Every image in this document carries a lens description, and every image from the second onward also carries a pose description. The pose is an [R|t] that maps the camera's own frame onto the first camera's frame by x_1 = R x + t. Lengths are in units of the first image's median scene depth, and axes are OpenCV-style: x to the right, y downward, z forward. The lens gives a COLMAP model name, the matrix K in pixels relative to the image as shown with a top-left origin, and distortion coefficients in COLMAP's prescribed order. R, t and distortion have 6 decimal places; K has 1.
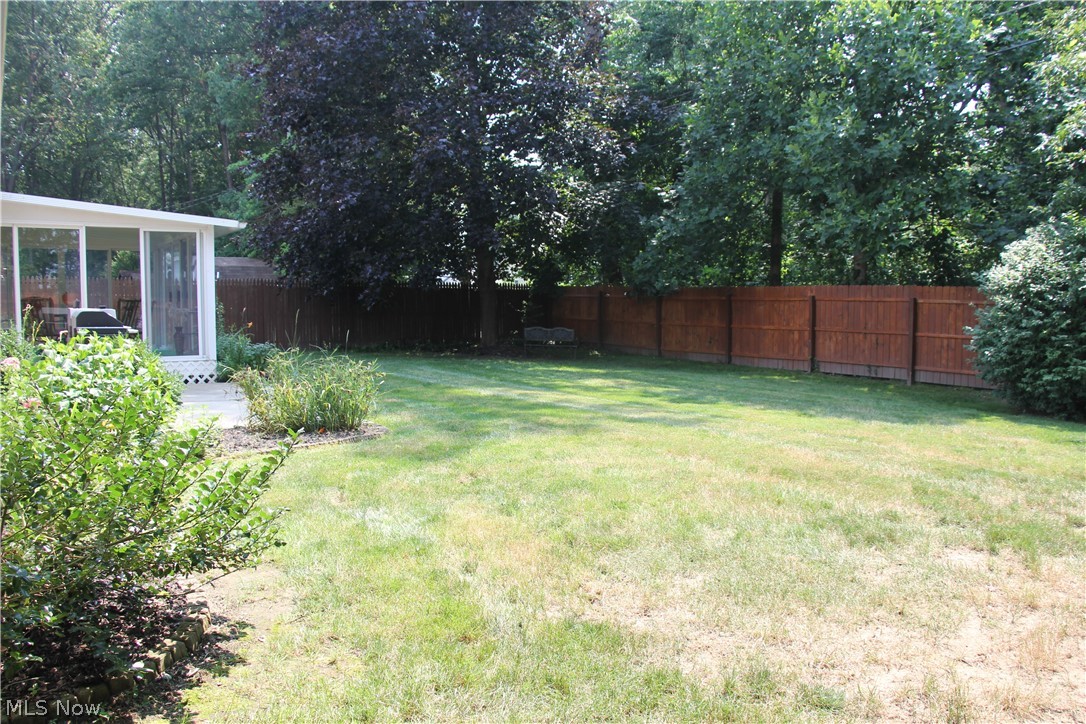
lens RADIAL K [[915.1, 0, 548.5], [0, 915.1, 360.3], [0, 0, 1]] dist [-0.175348, 0.146277]
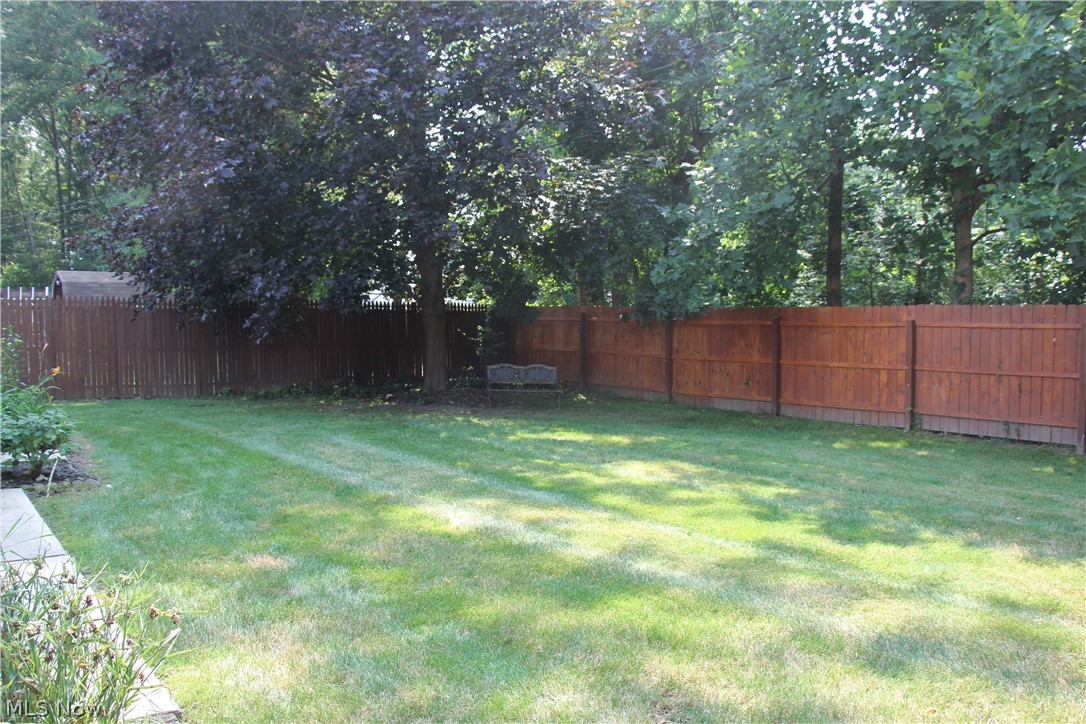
lens RADIAL K [[915.1, 0, 559.8], [0, 915.1, 367.4], [0, 0, 1]] dist [-0.175348, 0.146277]
pose [[0.995996, -0.007250, 0.089104, -0.038374], [0.008484, 0.999873, -0.013482, -0.027504], [-0.088995, 0.014184, 0.995931, 0.330665]]
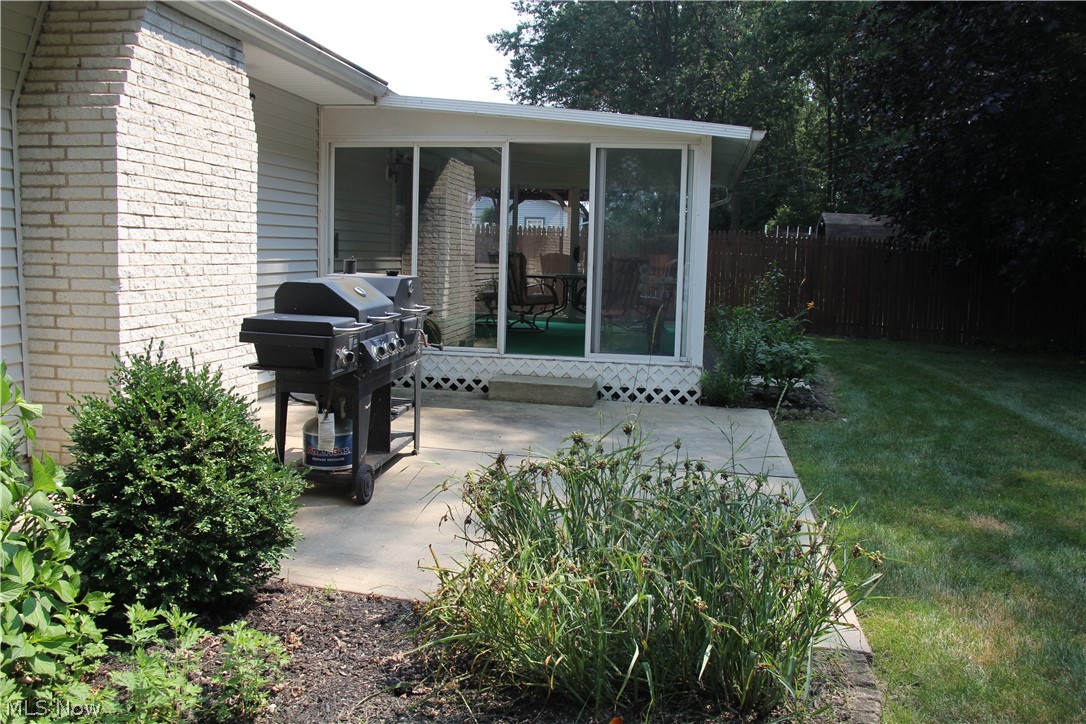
lens RADIAL K [[915.1, 0, 536.2], [0, 915.1, 370.4], [0, 0, 1]] dist [-0.175348, 0.146277]
pose [[0.742057, 0.106317, -0.661852, -0.038607], [-0.072138, 0.994274, 0.078836, -0.026517], [0.666444, -0.010756, 0.745478, 0.338768]]
